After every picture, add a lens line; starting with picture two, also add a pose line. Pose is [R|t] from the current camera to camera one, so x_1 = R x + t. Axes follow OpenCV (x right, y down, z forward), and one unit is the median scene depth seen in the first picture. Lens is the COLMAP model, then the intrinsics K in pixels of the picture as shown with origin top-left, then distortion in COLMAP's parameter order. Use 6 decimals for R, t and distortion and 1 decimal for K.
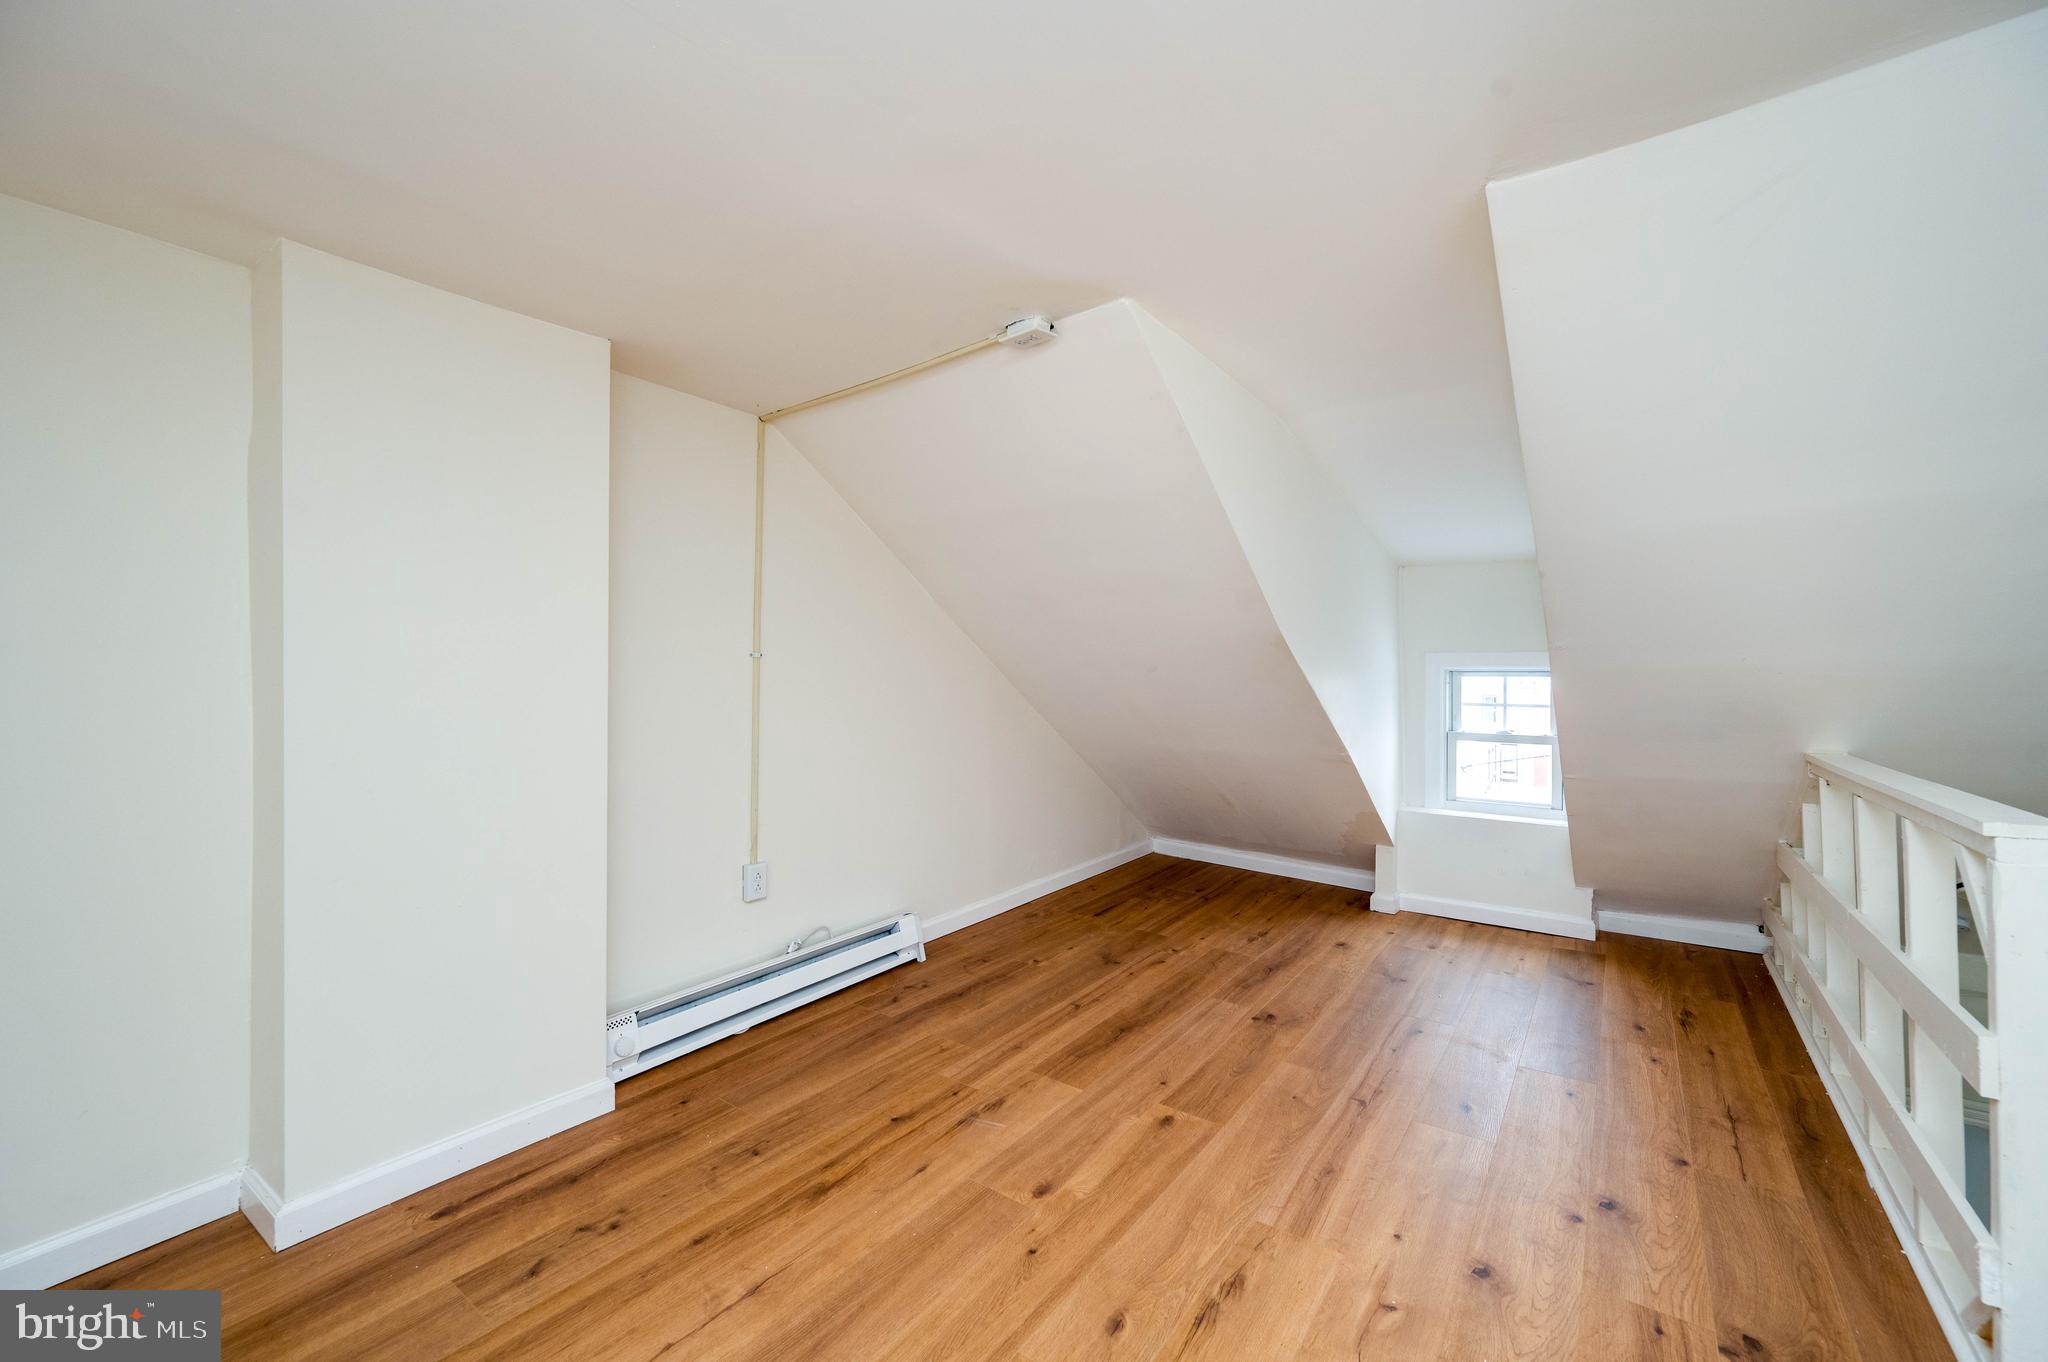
lens RADIAL K [[851.9, 0, 1052.2], [0, 851.9, 687.0], [0, 0, 1]] dist [-0.002062, -0.000332]
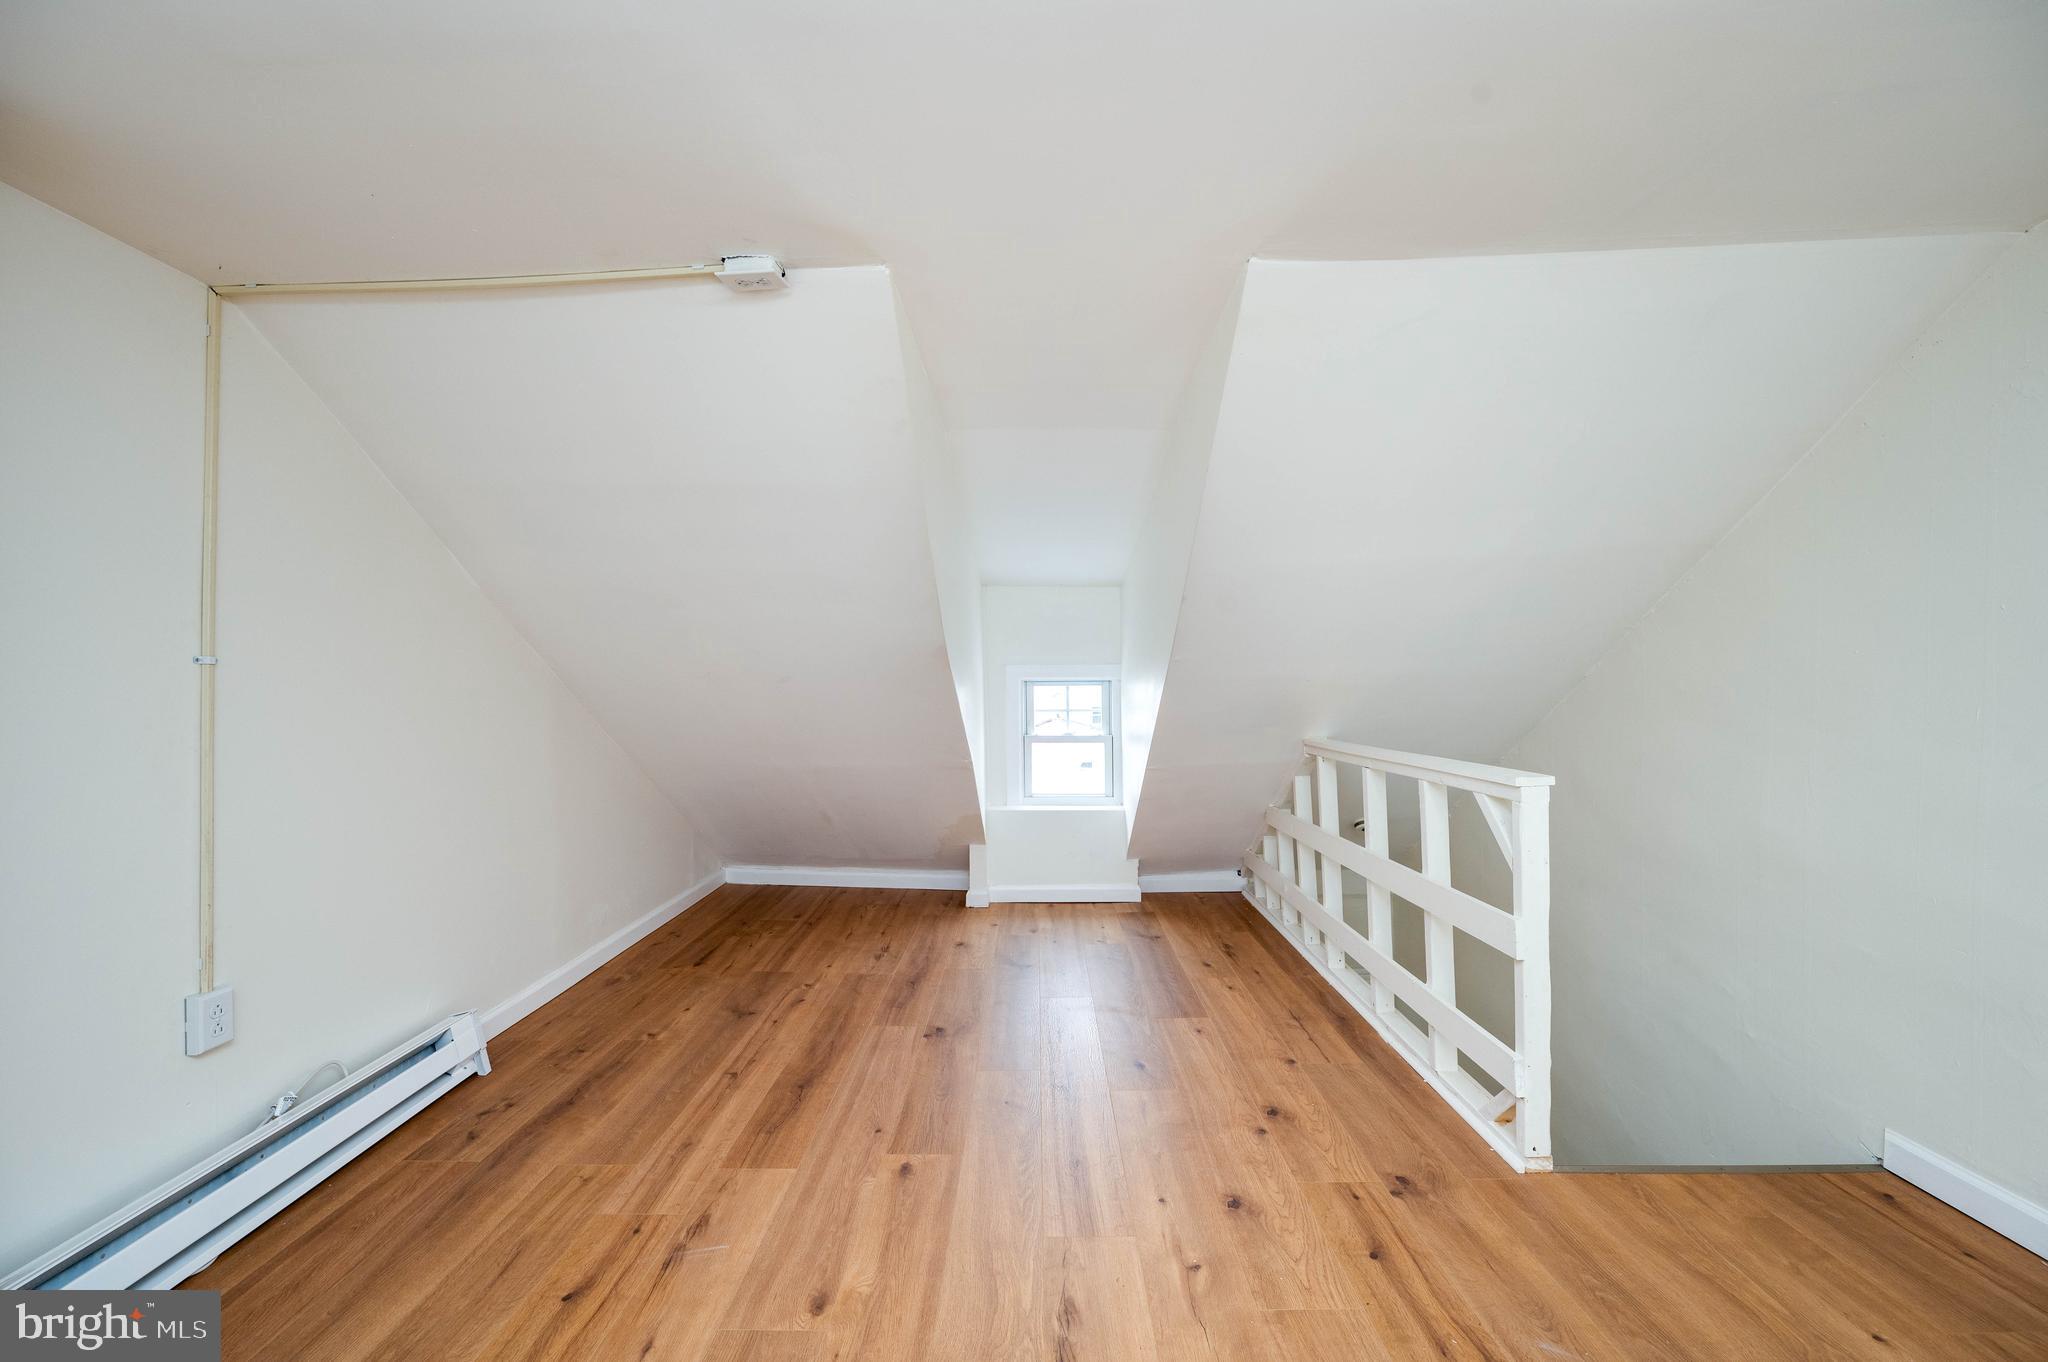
lens RADIAL K [[829.3, 0, 1126.1], [0, 829.3, 684.1], [0, 0, 1]] dist [-0.000716, -0.000568]
pose [[0.809295, -0.007814, 0.587350, -0.168454], [0.017800, 0.999779, -0.011226, 0.000171], [-0.587133, 0.019540, 0.809255, 0.109809]]
